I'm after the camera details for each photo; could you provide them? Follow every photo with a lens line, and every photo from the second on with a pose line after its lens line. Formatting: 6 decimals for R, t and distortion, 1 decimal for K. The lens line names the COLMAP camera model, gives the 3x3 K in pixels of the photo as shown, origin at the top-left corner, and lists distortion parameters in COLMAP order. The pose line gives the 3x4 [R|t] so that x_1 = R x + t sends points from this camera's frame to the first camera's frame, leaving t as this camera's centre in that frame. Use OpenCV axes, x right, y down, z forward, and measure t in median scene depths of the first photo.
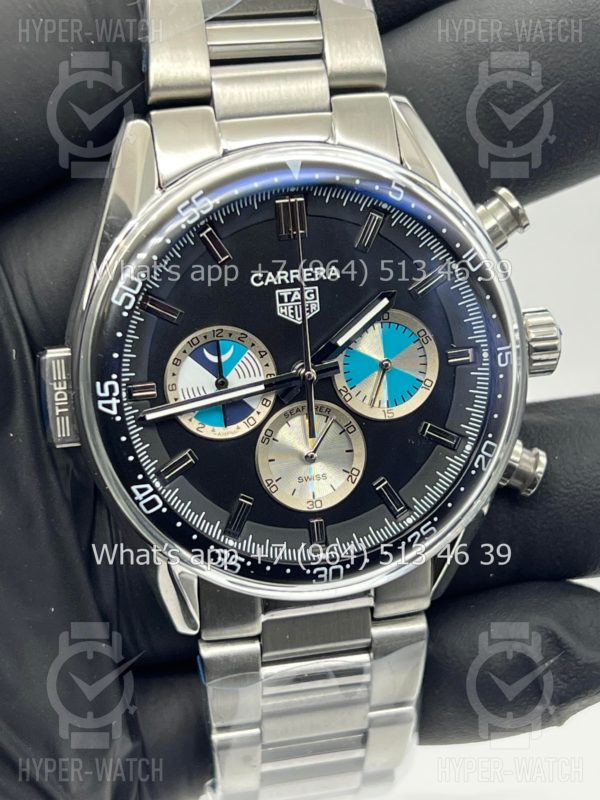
lens RADIAL K [[1842.5, 0, 300.5], [0, 1842.5, 397.3], [0, 0, 1]] dist [0.258817, 0.000000]
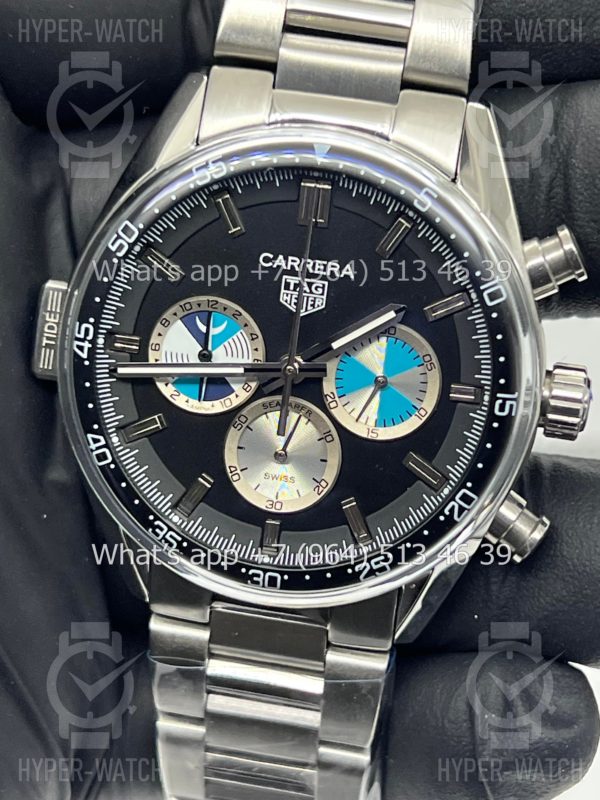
lens RADIAL K [[1842.5, 0, 302.3], [0, 1842.5, 403.6], [0, 0, 1]] dist [0.258817, 0.000000]
pose [[0.915717, 0.251056, -0.313740, 0.308796], [-0.251825, 0.966995, 0.038789, -0.033260], [0.313123, 0.043487, 0.948716, 0.104155]]
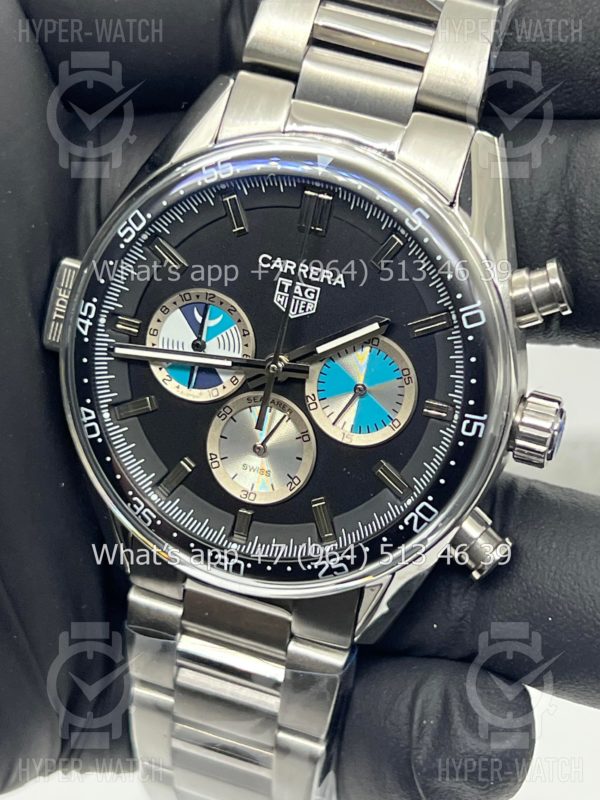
lens RADIAL K [[1842.5, 0, 298.3], [0, 1842.5, 398.5], [0, 0, 1]] dist [0.258817, 0.000000]
pose [[0.841690, 0.354010, -0.407719, 0.419677], [-0.355612, 0.931636, 0.074789, -0.074690], [0.406322, 0.082041, 0.910039, 0.108583]]
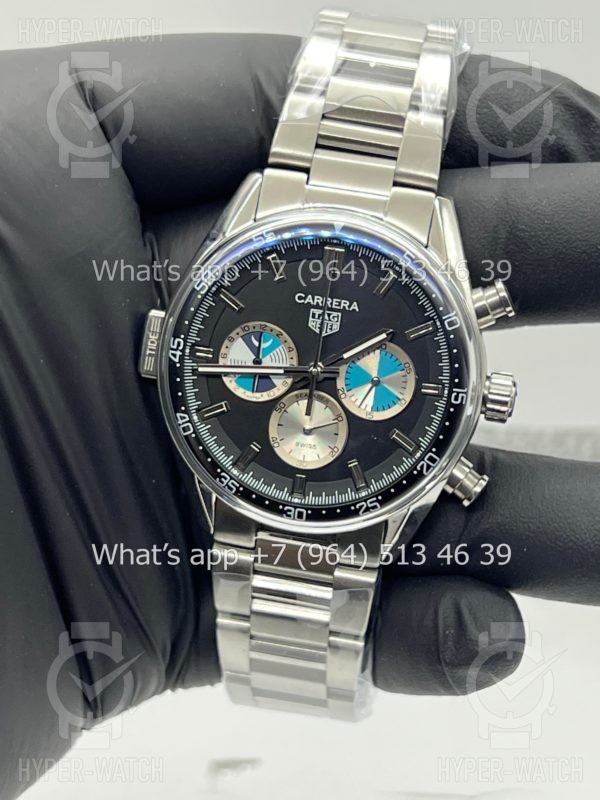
lens RADIAL K [[1842.5, 0, 304.8], [0, 1842.5, 382.2], [0, 0, 1]] dist [0.258817, 0.000000]
pose [[0.915119, 0.249301, -0.316870, 0.442559], [-0.268185, 0.963223, -0.016692, 0.021364], [0.301055, 0.100255, 0.948322, -0.336050]]
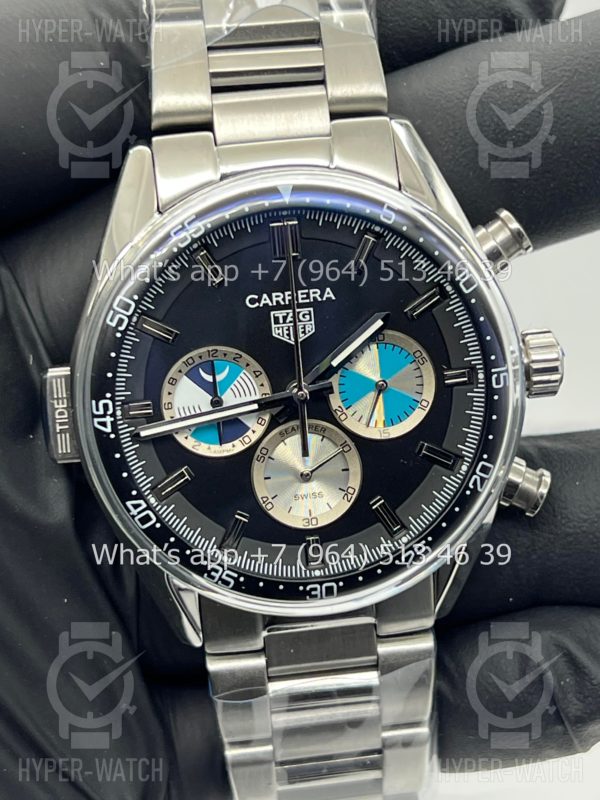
lens RADIAL K [[1842.5, 0, 296.7], [0, 1842.5, 395.9], [0, 0, 1]] dist [0.258817, 0.000000]
pose [[0.993049, 0.007721, -0.117446, 0.120439], [-0.008393, 0.999951, -0.005234, -0.006080], [0.117400, 0.006183, 0.993065, -0.010617]]
